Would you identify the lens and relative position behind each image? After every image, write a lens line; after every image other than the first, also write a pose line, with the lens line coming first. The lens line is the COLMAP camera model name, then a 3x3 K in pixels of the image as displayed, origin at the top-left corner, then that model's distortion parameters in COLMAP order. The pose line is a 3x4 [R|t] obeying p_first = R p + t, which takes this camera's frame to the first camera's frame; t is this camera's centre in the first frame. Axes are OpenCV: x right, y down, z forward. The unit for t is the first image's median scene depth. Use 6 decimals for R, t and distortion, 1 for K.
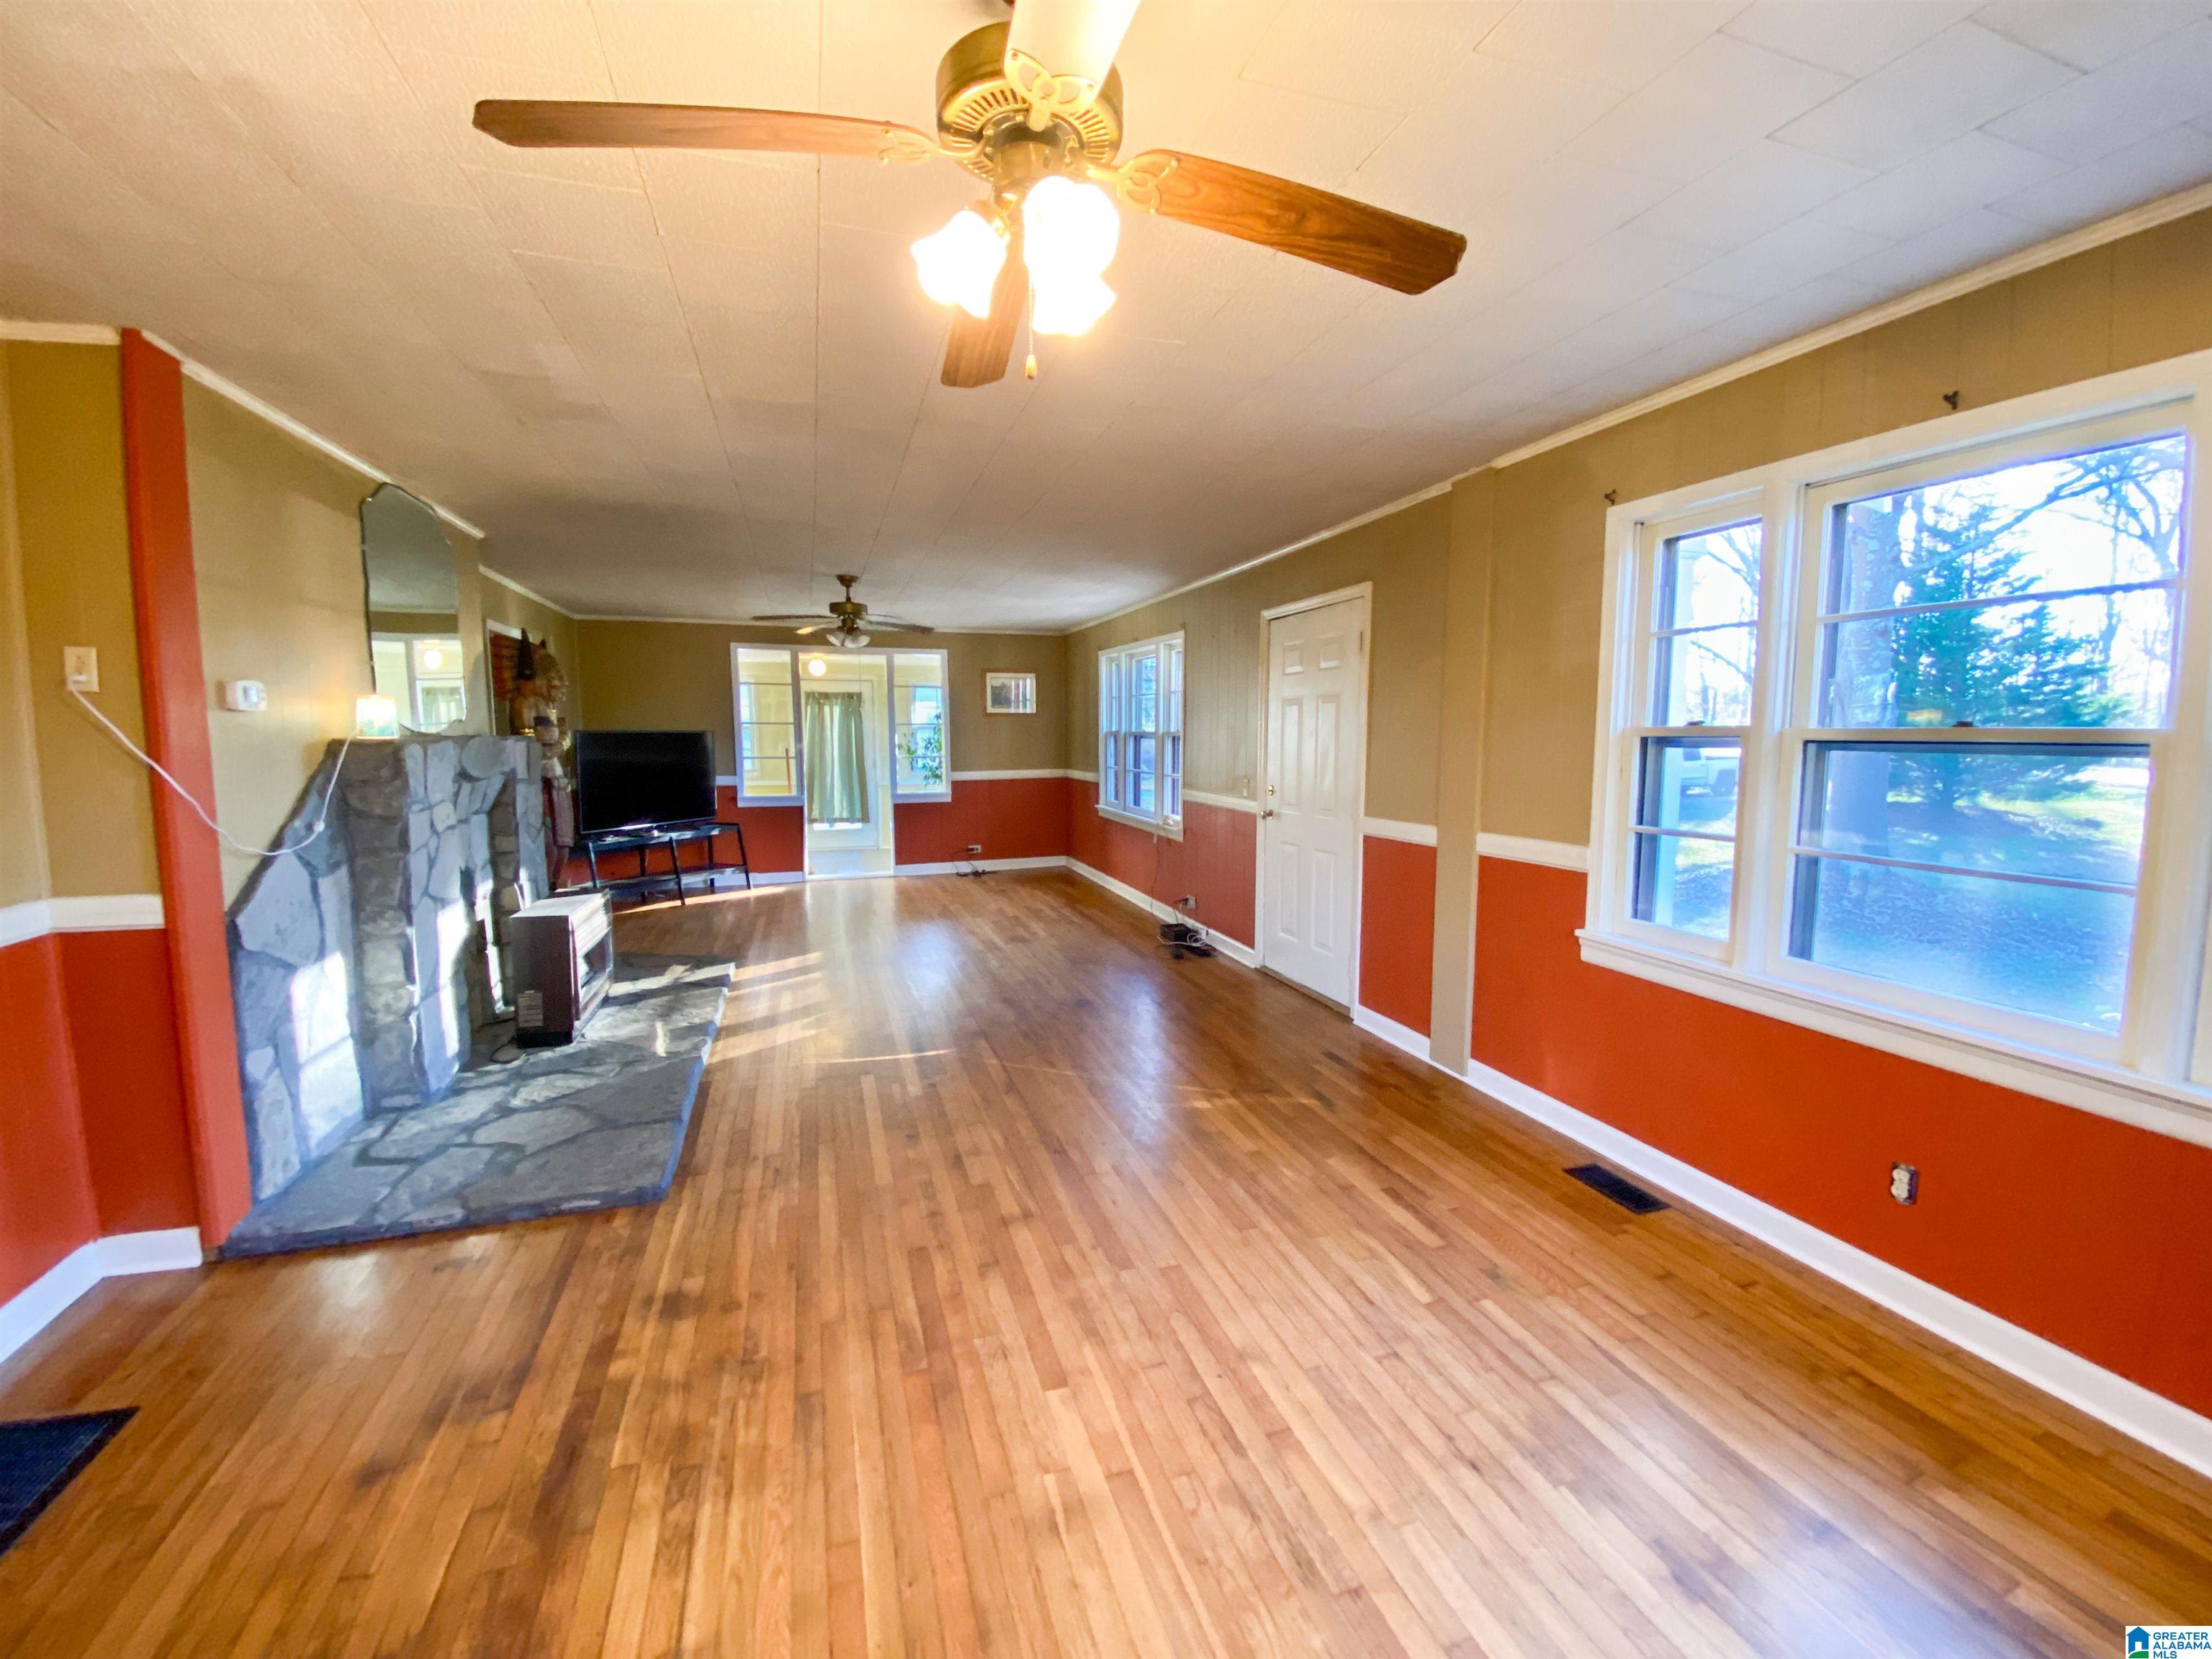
lens RADIAL K [[892.8, 0, 1107.9], [0, 892.8, 820.5], [0, 0, 1]] dist [0.043541, -0.034605]
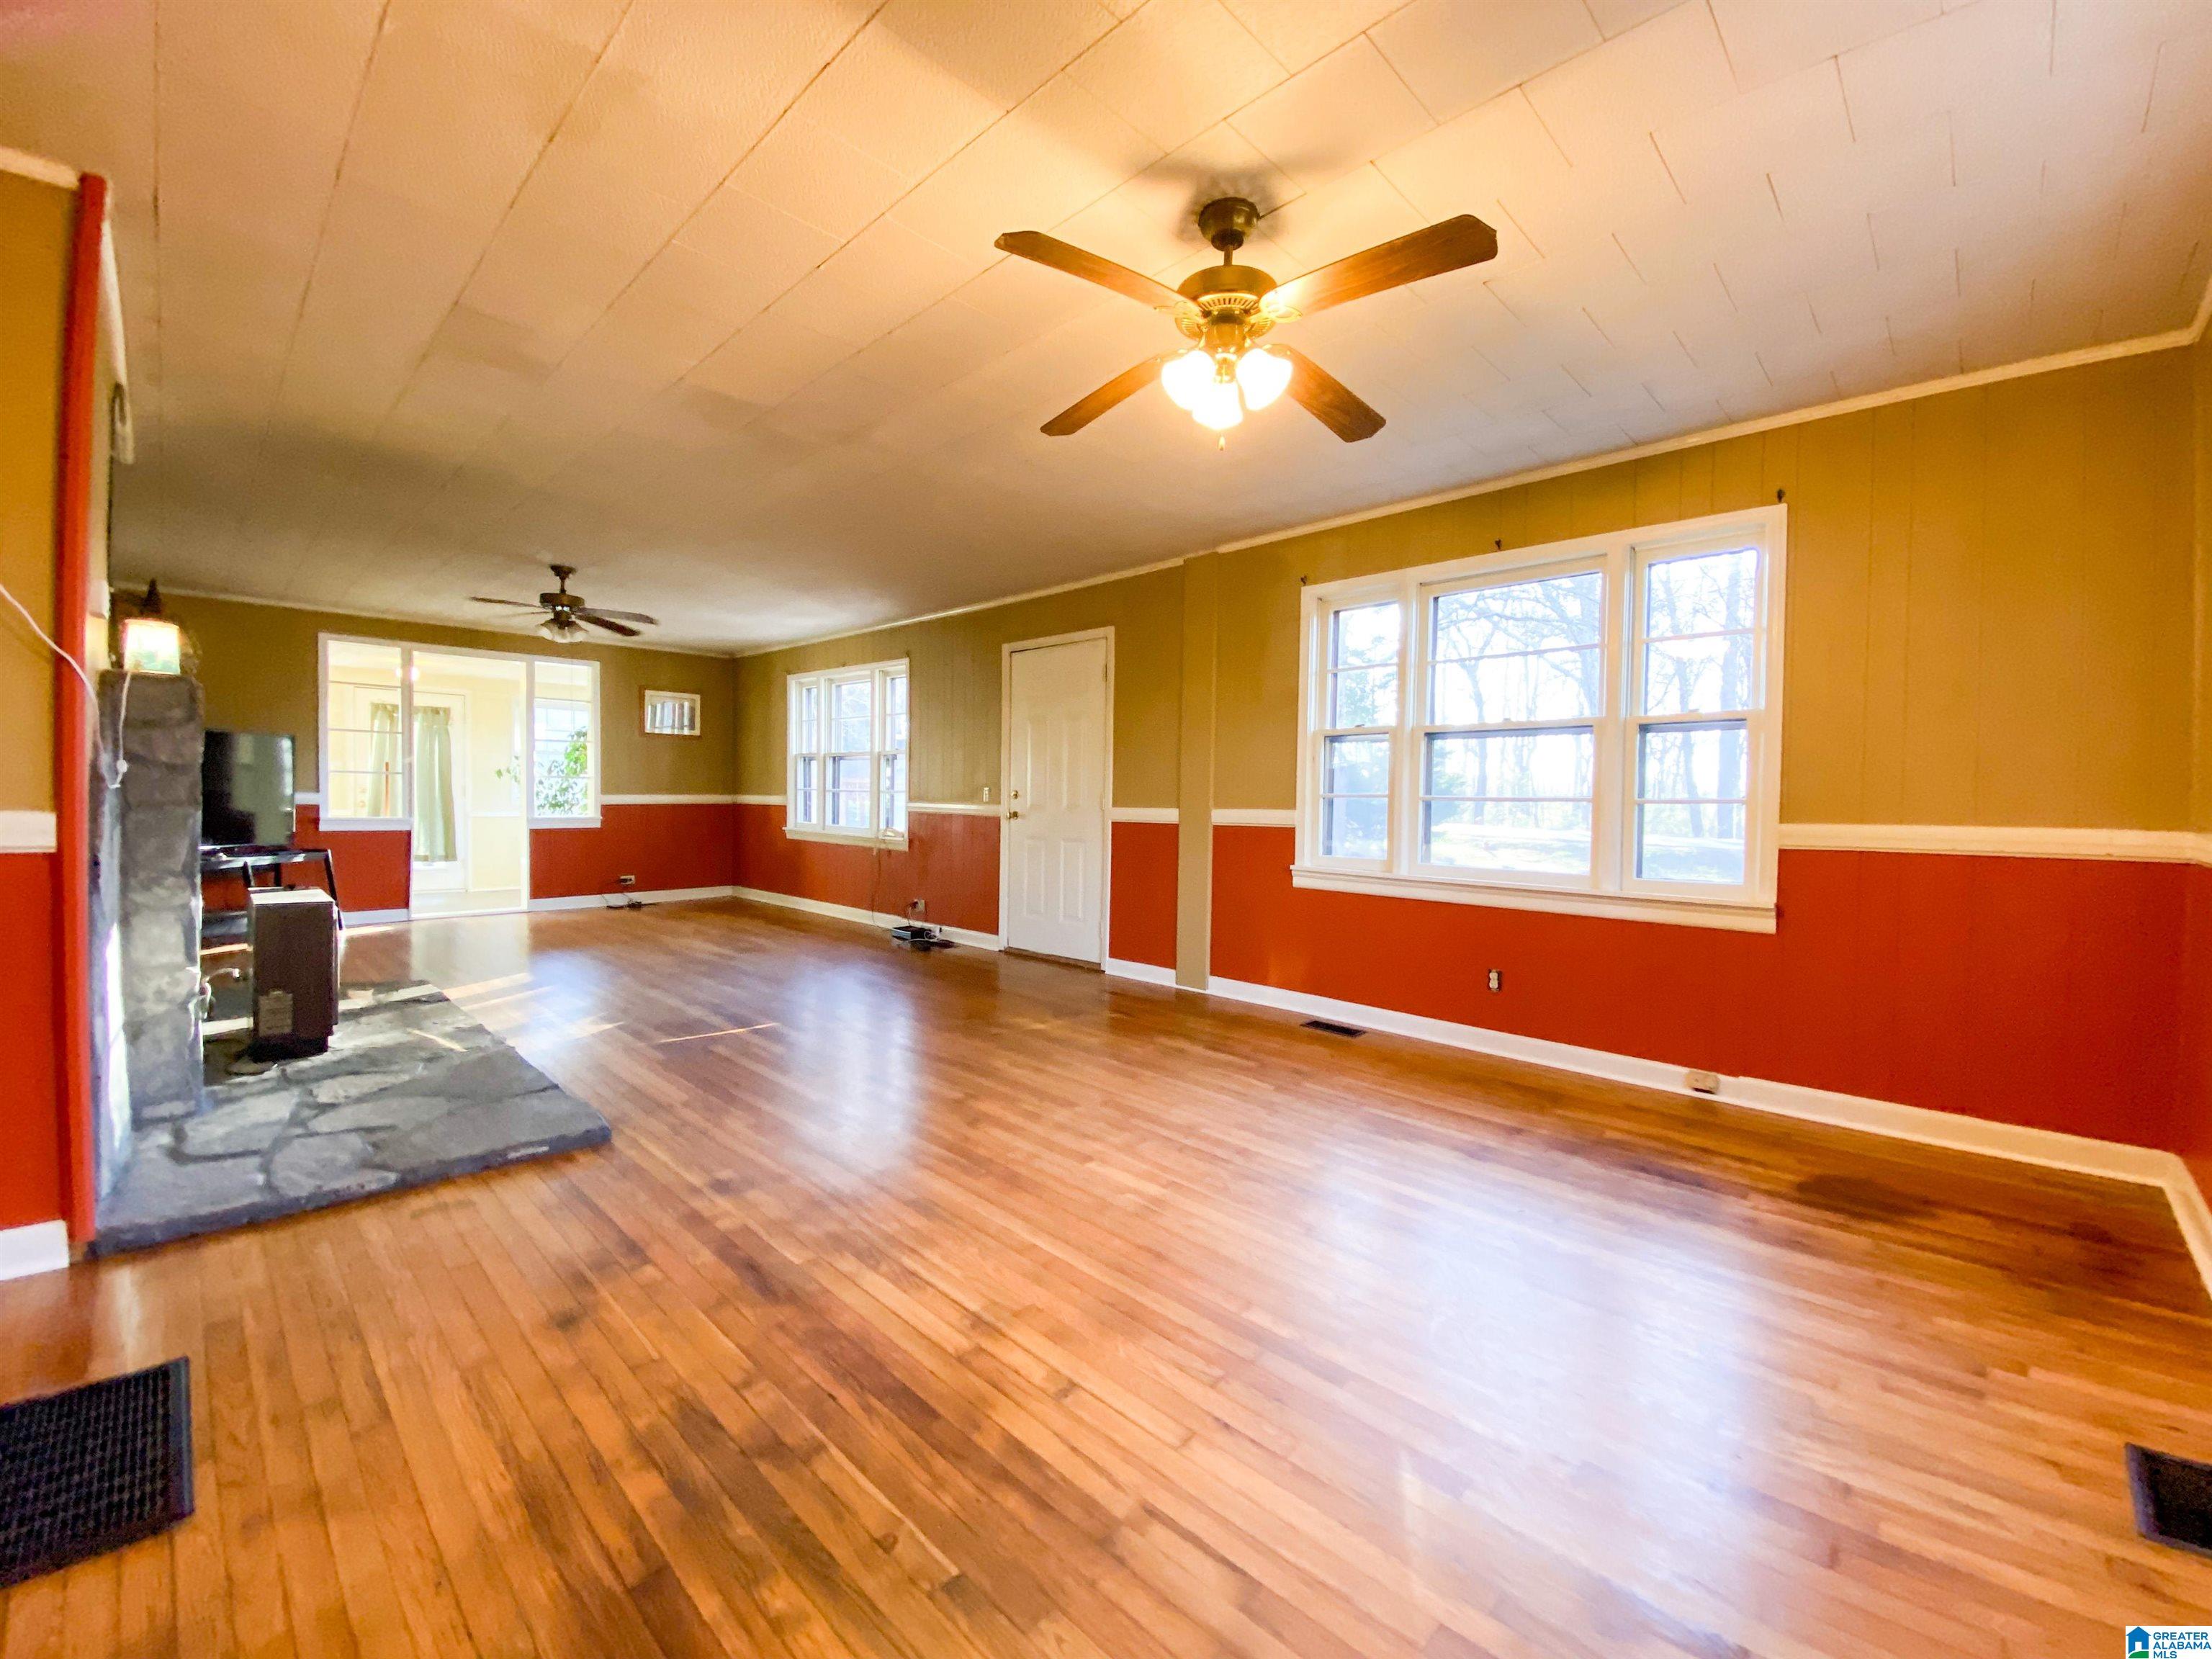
lens RADIAL K [[892.8, 0, 1107.9], [0, 892.8, 820.5], [0, 0, 1]] dist [0.043541, -0.034605]
pose [[0.882518, 0.003534, 0.470266, -0.414573], [0.030208, 0.997481, -0.064184, 0.126382], [-0.469308, 0.070850, 0.880188, -0.146408]]
